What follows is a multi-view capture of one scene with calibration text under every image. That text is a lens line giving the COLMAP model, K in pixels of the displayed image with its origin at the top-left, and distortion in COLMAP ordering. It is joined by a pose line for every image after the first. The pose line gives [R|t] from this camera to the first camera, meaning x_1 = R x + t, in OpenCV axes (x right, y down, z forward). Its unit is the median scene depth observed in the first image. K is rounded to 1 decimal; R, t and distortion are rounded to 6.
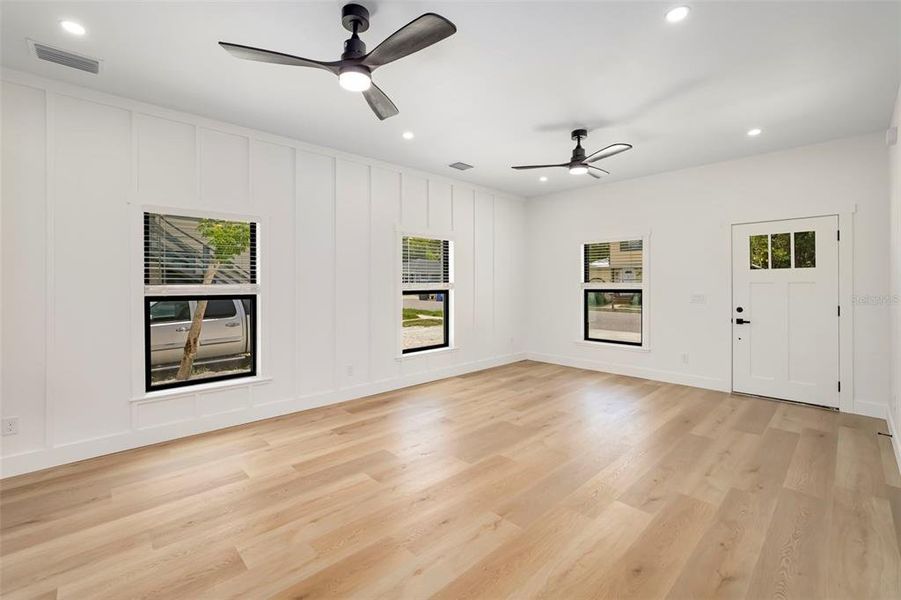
lens RADIAL K [[393.2, 0, 453.0], [0, 393.2, 291.2], [0, 0, 1]] dist [-0.000046, 0.000547]
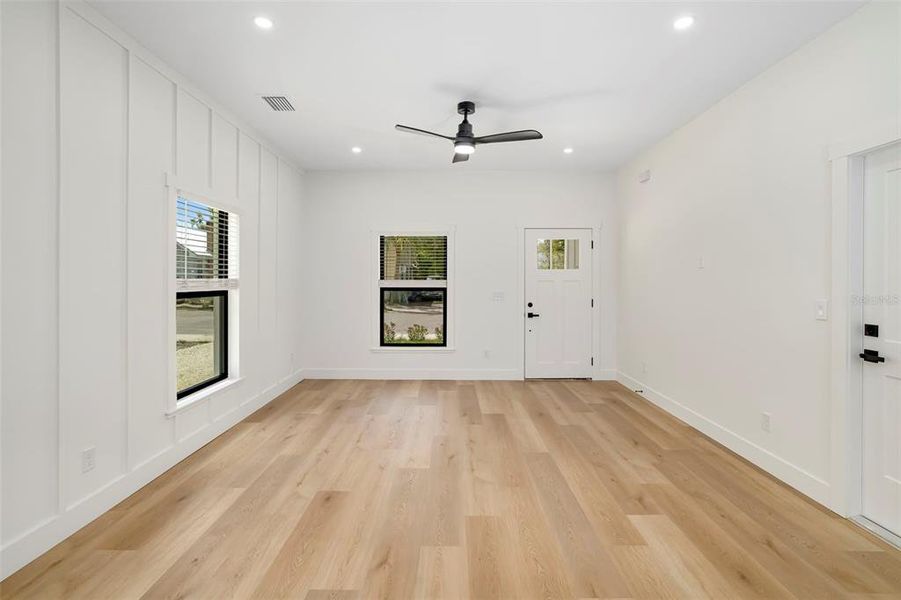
lens RADIAL K [[429.0, 0, 449.9], [0, 429.0, 284.1], [0, 0, 1]] dist [-0.054967, 0.029283]
pose [[0.697433, -0.001355, 0.716648, -0.328739], [0.010268, 0.999914, -0.008102, -0.004605], [-0.716576, 0.013009, 0.697387, 0.336744]]
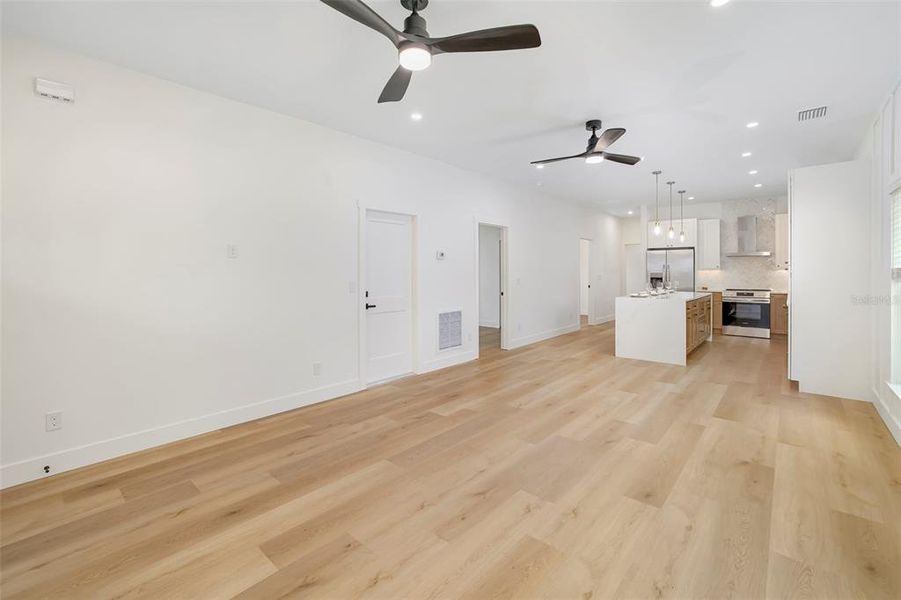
lens RADIAL K [[385.4, 0, 450.5], [0, 385.4, 300.0], [0, 0, 1]] dist [-0.001235, 0.000053]
pose [[-0.996789, 0.007733, -0.079696, 0.284274], [0.000430, 0.995828, 0.091247, -0.021233], [0.080069, 0.090920, -0.992634, 1.351871]]
